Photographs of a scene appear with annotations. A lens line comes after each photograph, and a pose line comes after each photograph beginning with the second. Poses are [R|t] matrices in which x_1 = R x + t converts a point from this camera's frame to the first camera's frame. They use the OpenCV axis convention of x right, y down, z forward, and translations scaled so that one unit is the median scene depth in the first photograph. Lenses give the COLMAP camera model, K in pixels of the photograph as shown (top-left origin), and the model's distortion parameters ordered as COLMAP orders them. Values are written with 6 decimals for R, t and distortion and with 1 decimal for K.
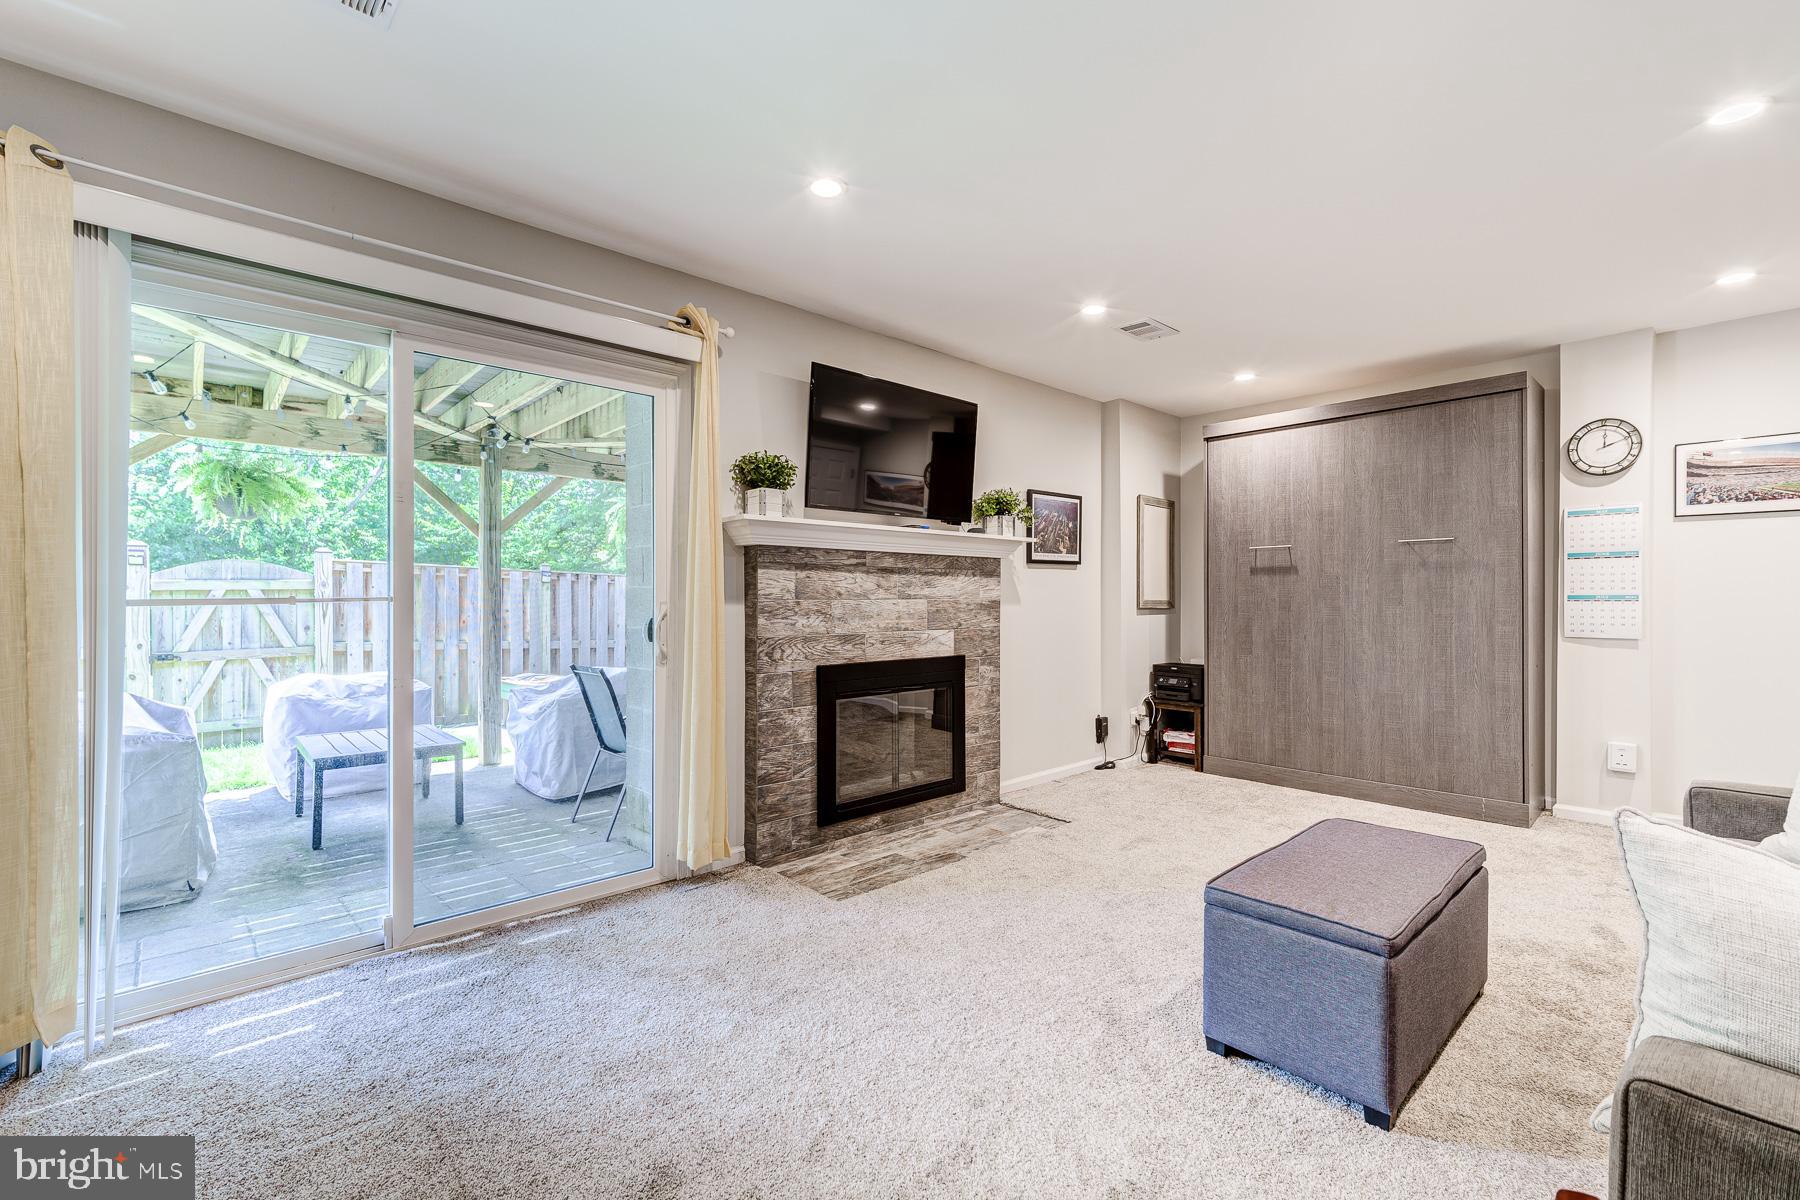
lens RADIAL K [[783.8, 0, 889.6], [0, 783.8, 599.6], [0, 0, 1]] dist [0.005017, -0.000357]
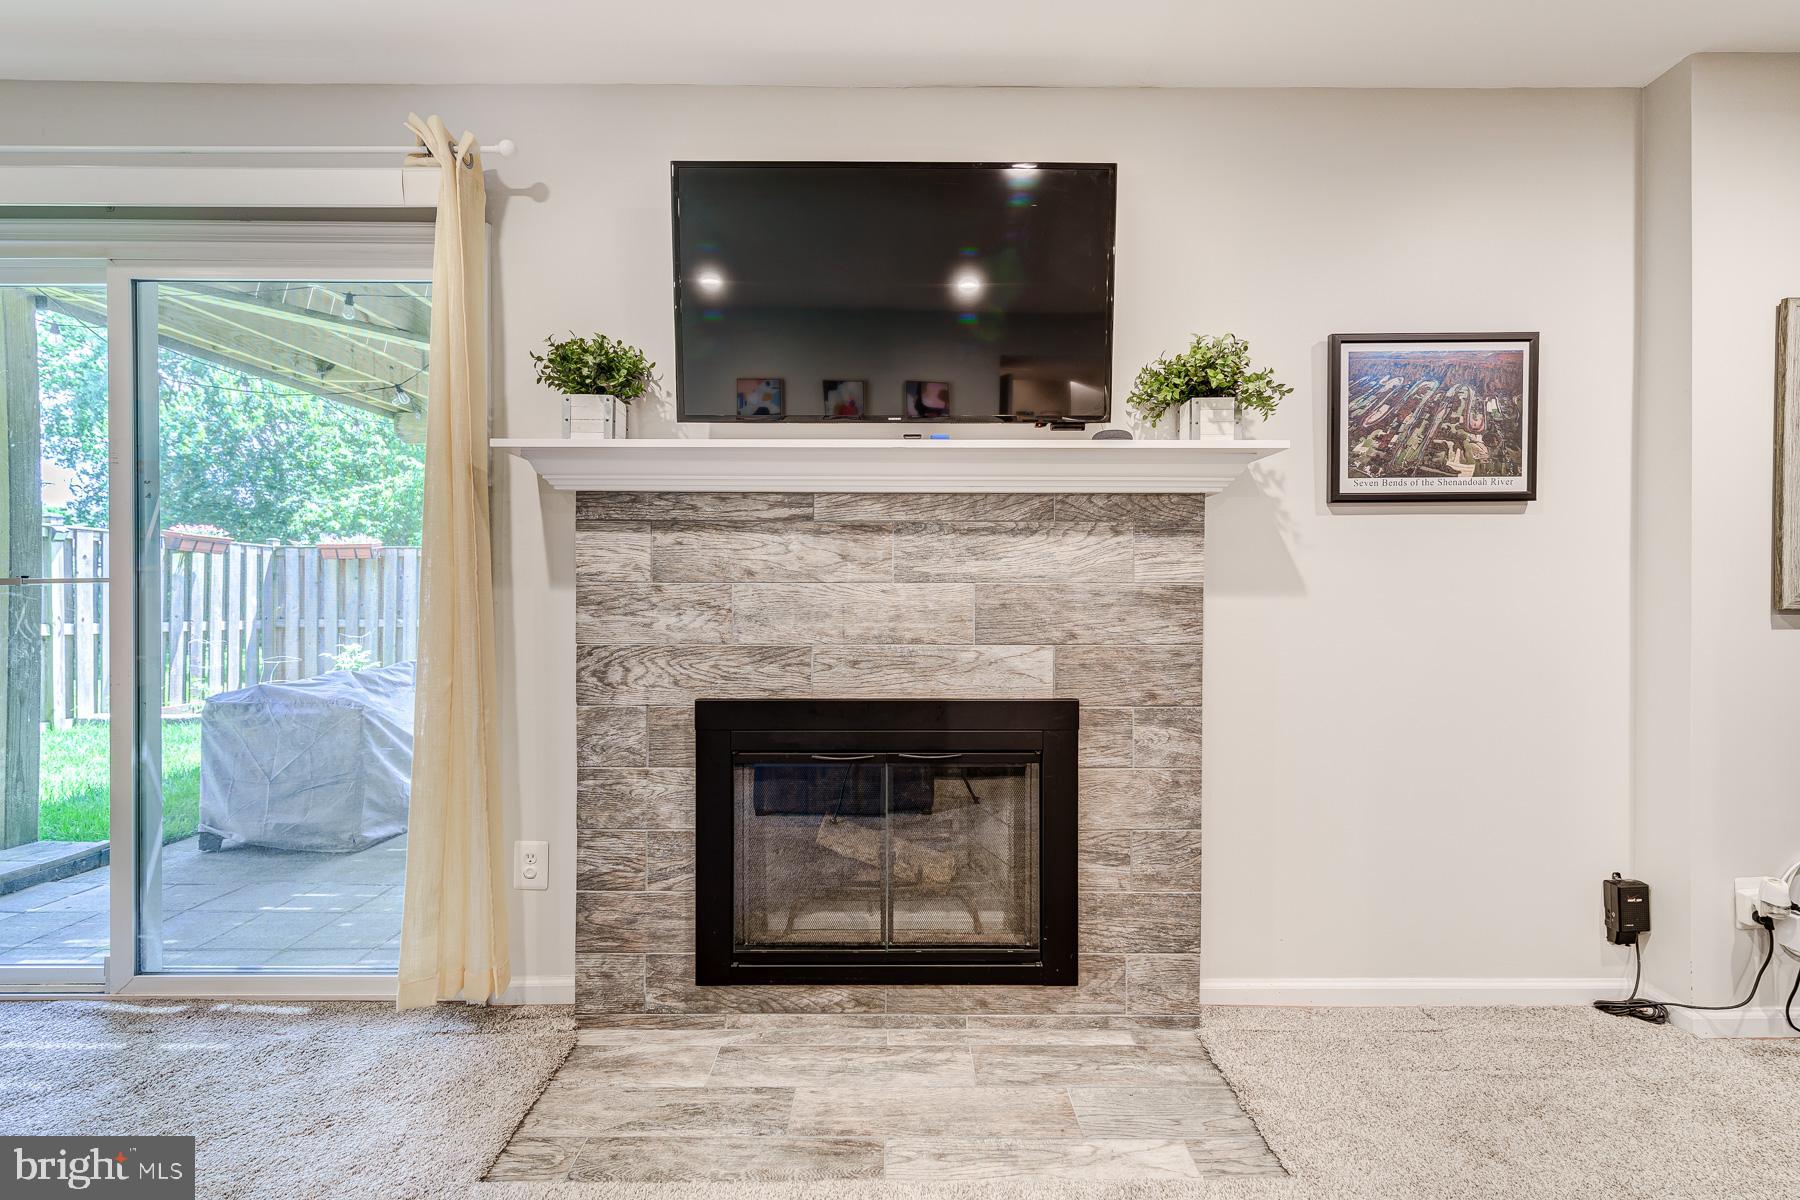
lens RADIAL K [[783.8, 0, 891.6], [0, 783.8, 584.1], [0, 0, 1]] dist [0.005017, -0.000357]
pose [[0.737347, 0.005553, -0.675492, 0.340685], [-0.003936, 0.999985, 0.003925, -0.001396], [0.675503, -0.000236, 0.737357, 0.583106]]
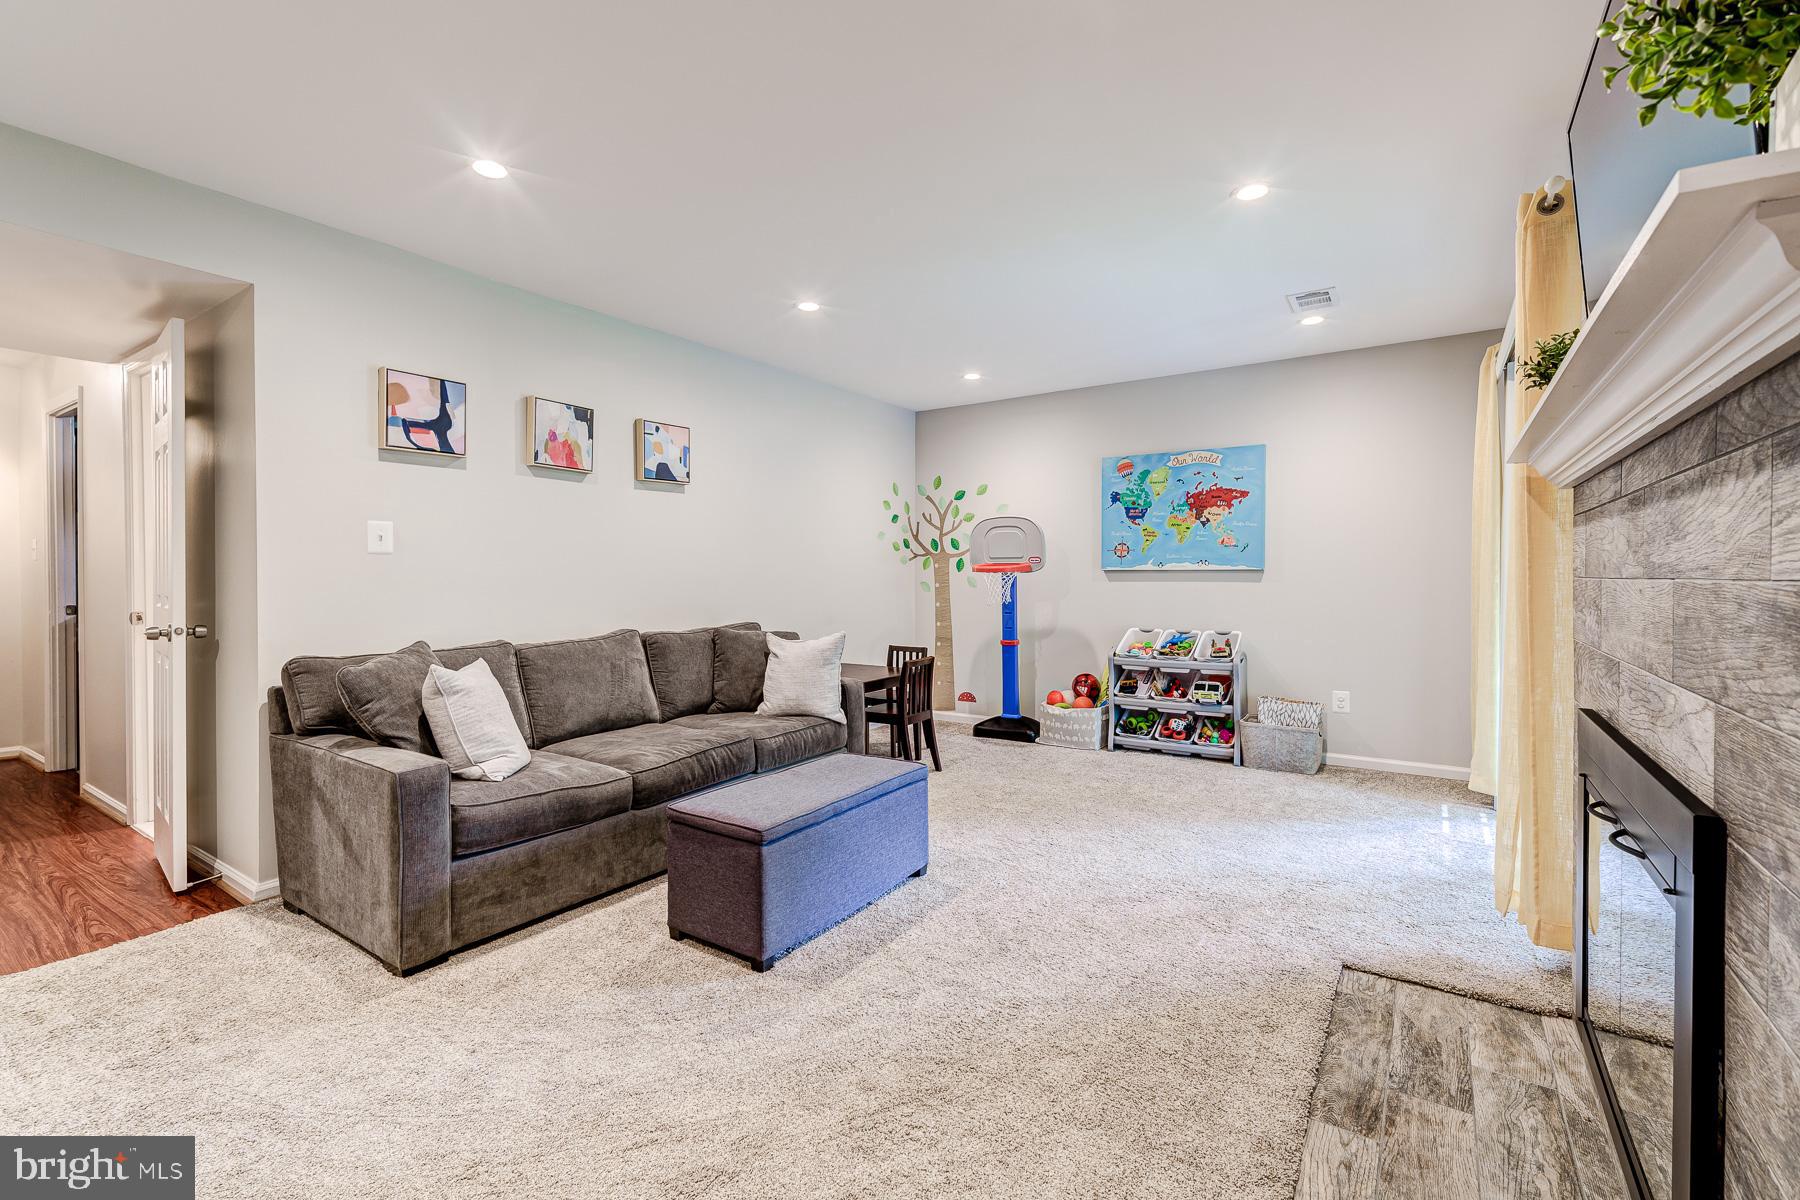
lens RADIAL K [[783.8, 0, 908.5], [0, 783.8, 584.6], [0, 0, 1]] dist [0.005017, -0.000357]
pose [[-0.971862, 0.002502, -0.235536, 0.390947], [-0.001136, 0.999882, 0.015310, -0.002553], [0.235547, 0.015147, -0.971745, 1.196732]]
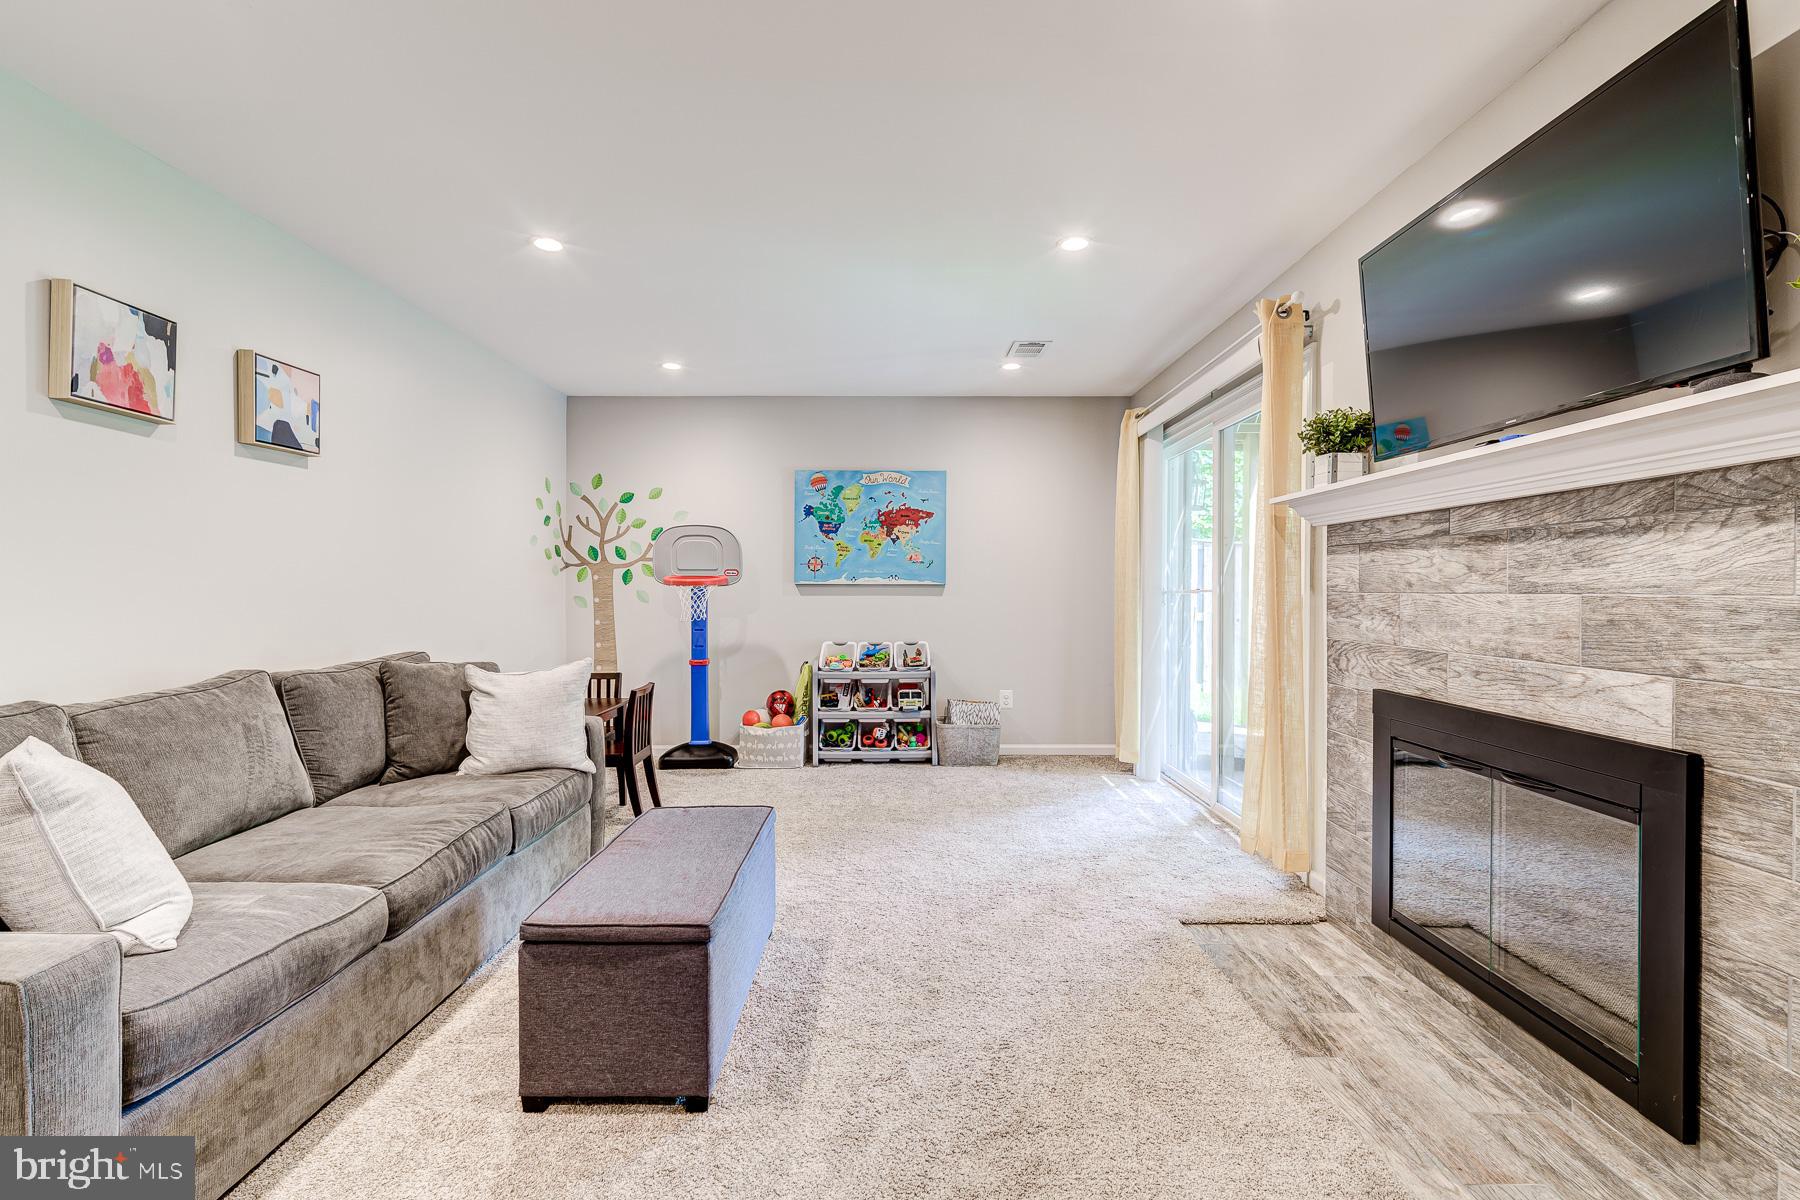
lens RADIAL K [[783.8, 0, 902.8], [0, 783.8, 594.1], [0, 0, 1]] dist [0.005017, -0.000357]
pose [[-0.675407, 0.001810, -0.737443, 0.601568], [-0.005995, 0.999950, 0.007944, -0.001576], [0.737421, 0.009787, -0.675362, 0.997057]]
